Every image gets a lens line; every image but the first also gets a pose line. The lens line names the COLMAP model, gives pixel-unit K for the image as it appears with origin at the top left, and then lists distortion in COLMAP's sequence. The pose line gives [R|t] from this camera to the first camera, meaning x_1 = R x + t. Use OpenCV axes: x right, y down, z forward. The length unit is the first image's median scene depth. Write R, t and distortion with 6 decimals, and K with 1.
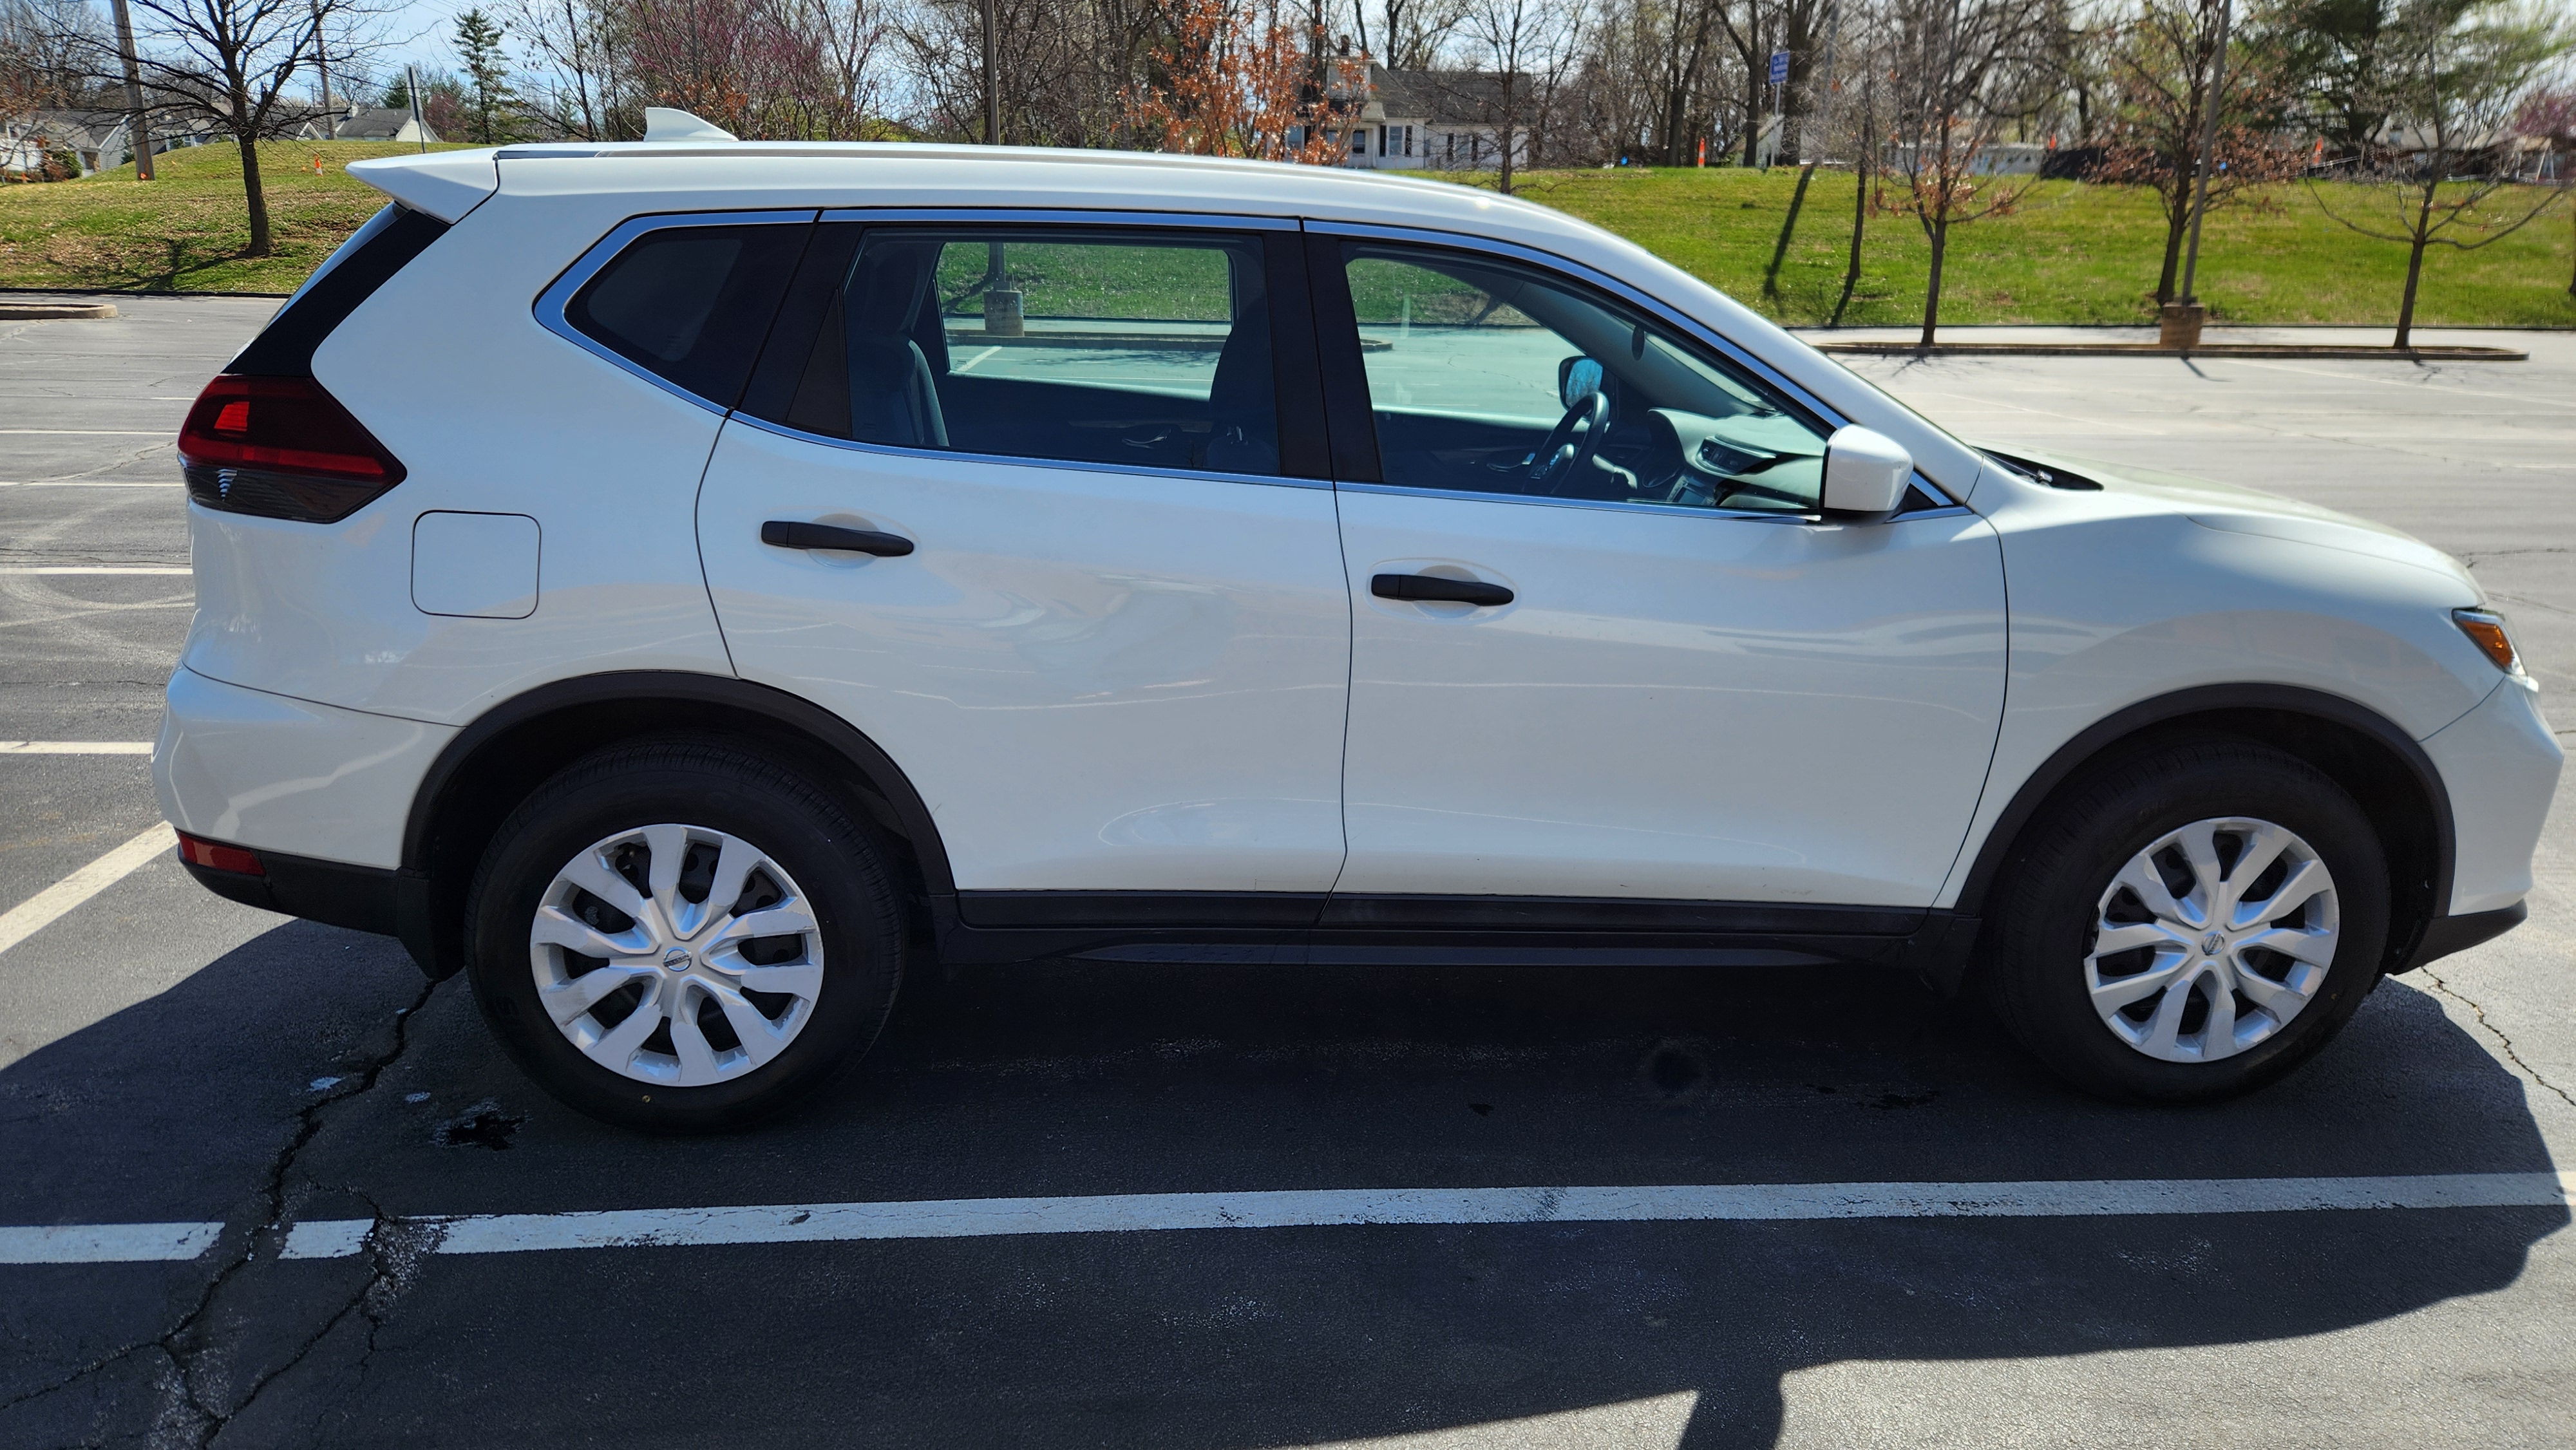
lens RADIAL K [[1824.4, 0, 1288.0], [0, 1824.4, 725.0], [0, 0, 1]] dist [0.031860, -0.000286]
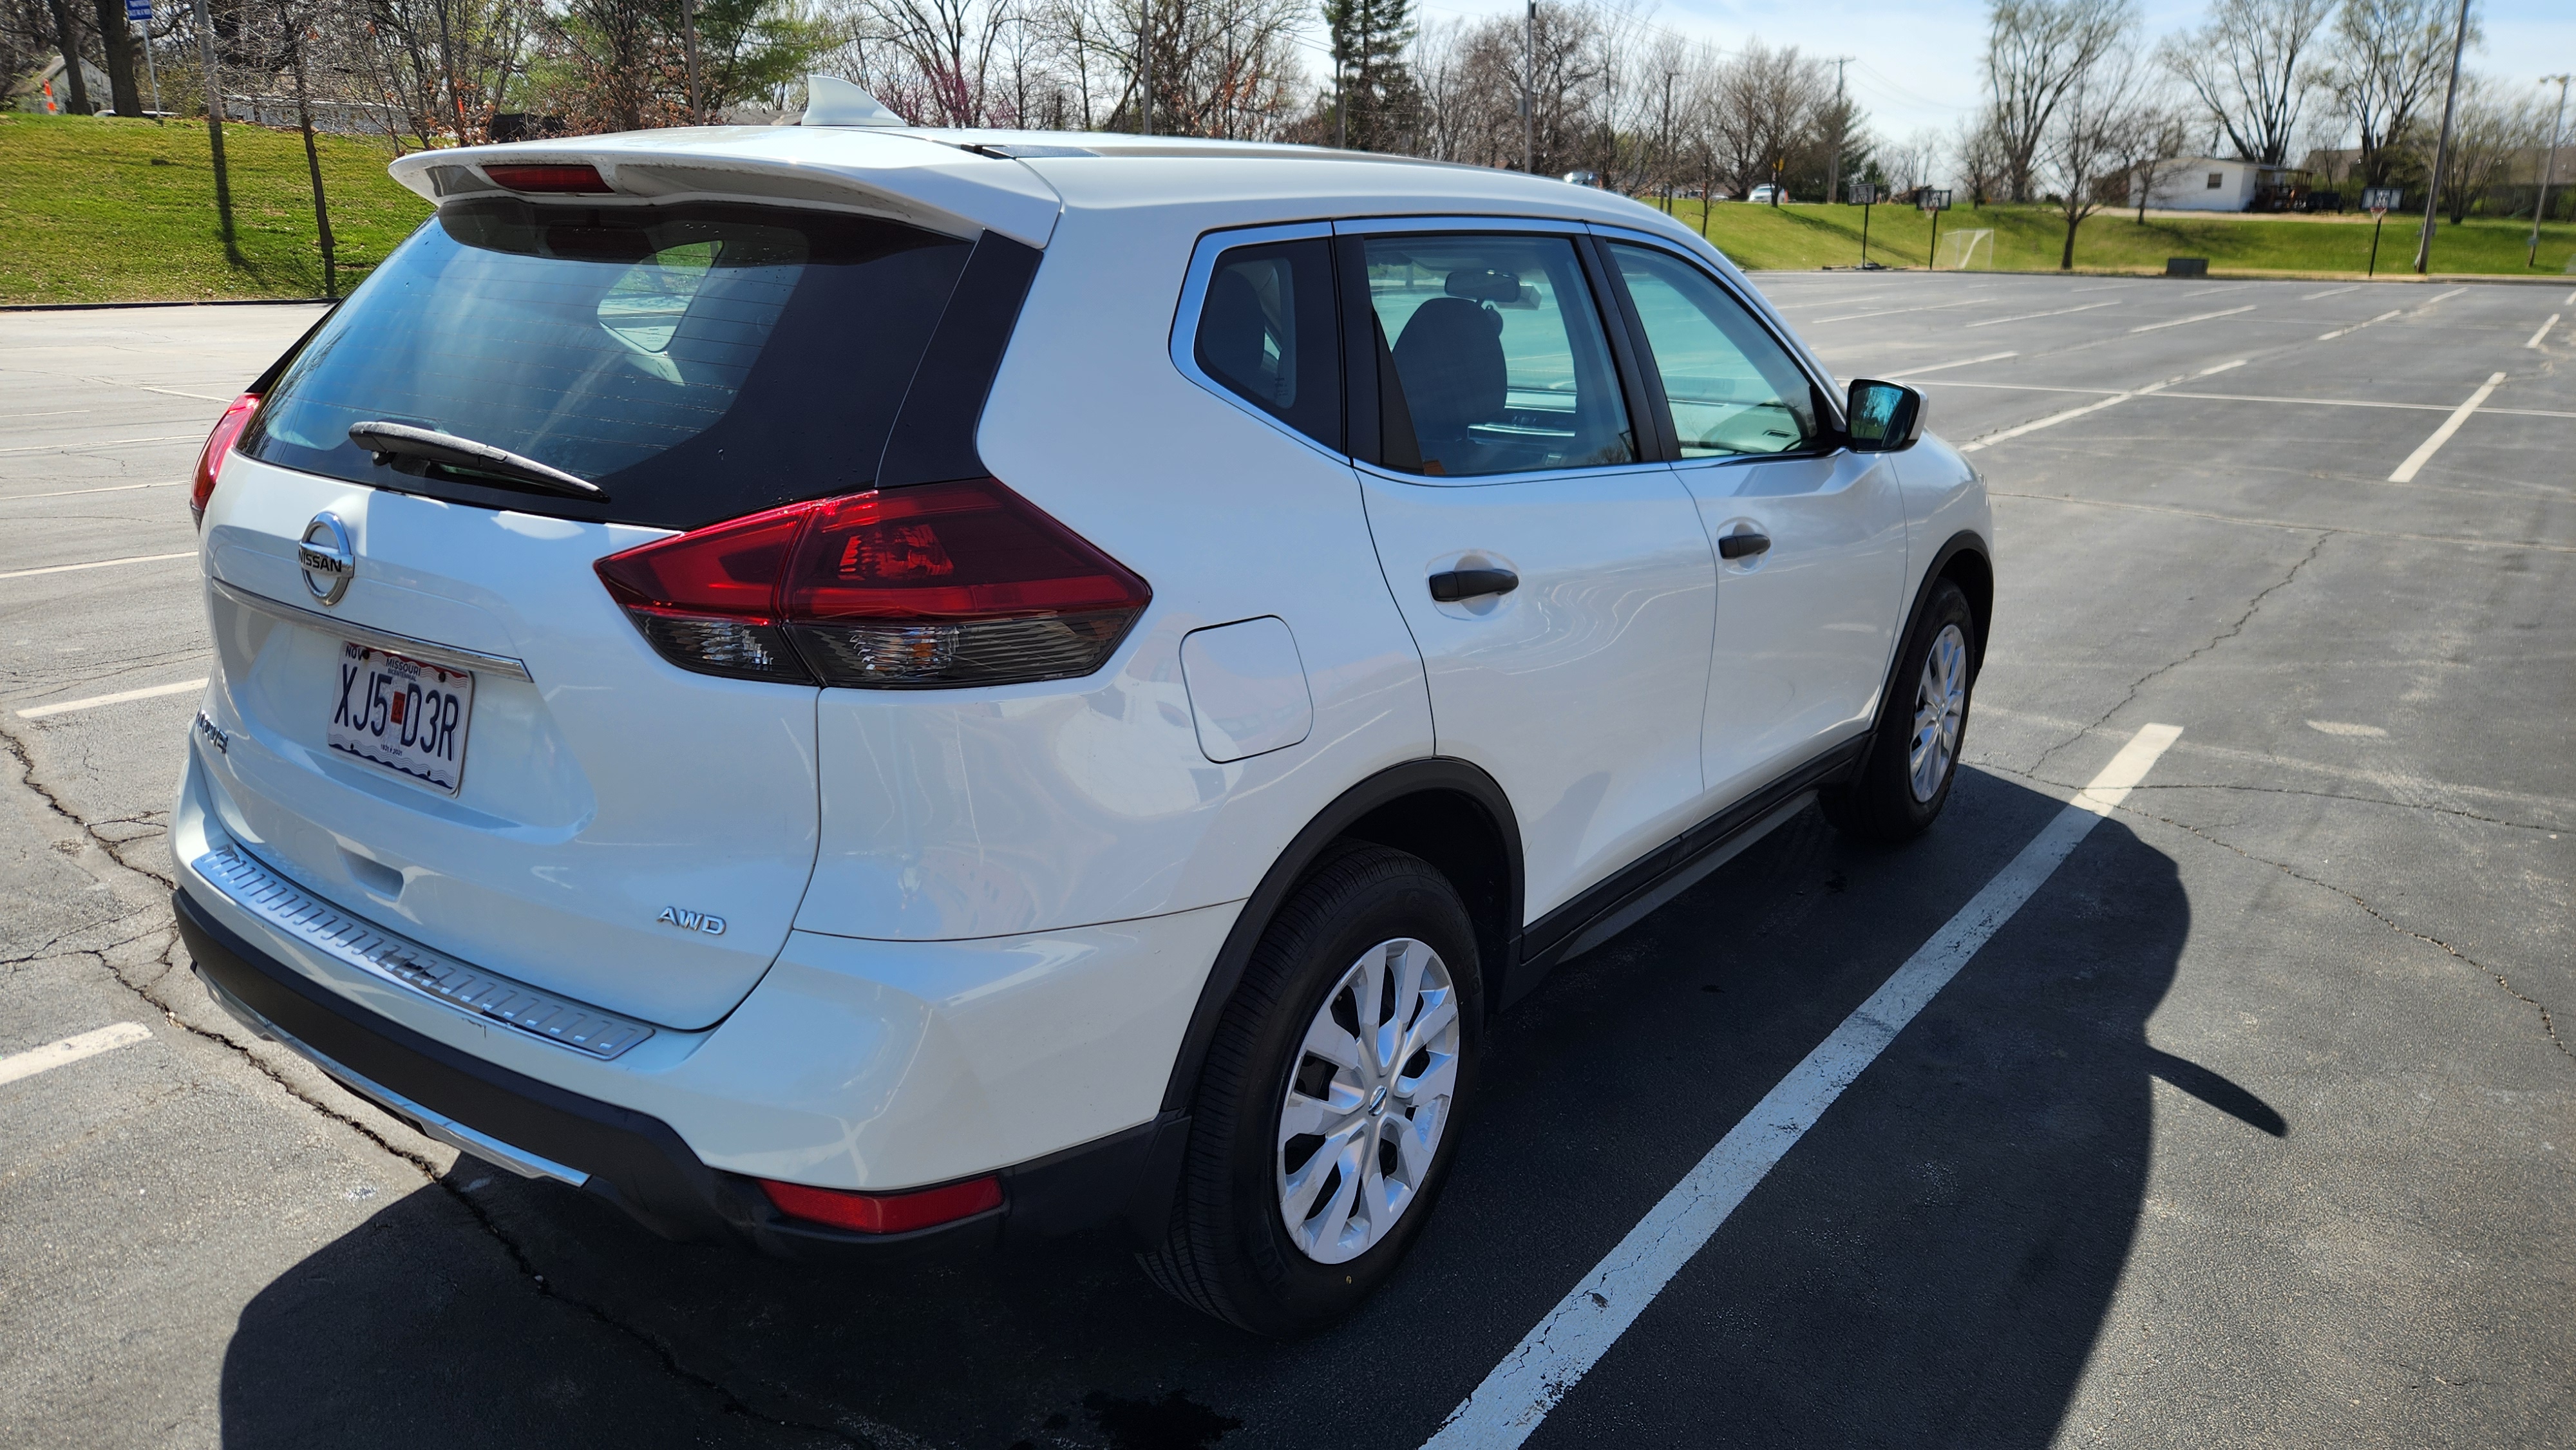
lens RADIAL K [[1762.1, 0, 1291.6], [0, 1762.1, 709.5], [0, 0, 1]] dist [0.063144, -0.000445]
pose [[0.665362, -0.216448, 0.714454, -0.923830], [0.203395, 0.973399, 0.105477, -0.147214], [-0.718278, 0.075136, 0.691687, 0.445437]]
